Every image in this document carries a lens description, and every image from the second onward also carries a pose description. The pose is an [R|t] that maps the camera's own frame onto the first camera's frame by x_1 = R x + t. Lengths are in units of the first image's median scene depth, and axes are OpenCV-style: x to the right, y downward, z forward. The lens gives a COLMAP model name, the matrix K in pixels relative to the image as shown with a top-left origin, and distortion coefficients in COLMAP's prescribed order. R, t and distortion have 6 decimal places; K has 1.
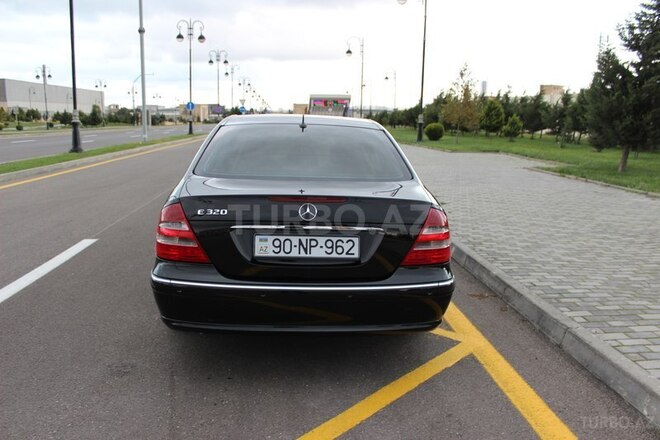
lens RADIAL K [[541.8, 0, 329.7], [0, 541.8, 218.4], [0, 0, 1]] dist [-0.112693, 0.031009]
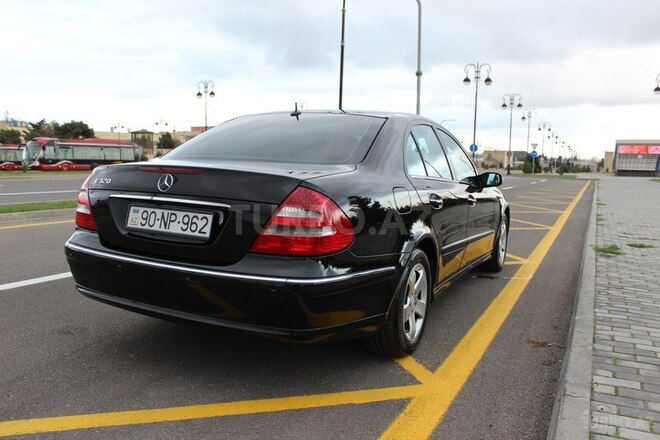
lens RADIAL K [[541.8, 0, 329.4], [0, 541.8, 222.4], [0, 0, 1]] dist [-0.112693, 0.031009]
pose [[0.858393, 0.062317, -0.509194, 0.661759], [-0.100438, 0.993800, -0.047692, 0.070277], [0.503065, 0.092081, 0.859330, 0.347983]]
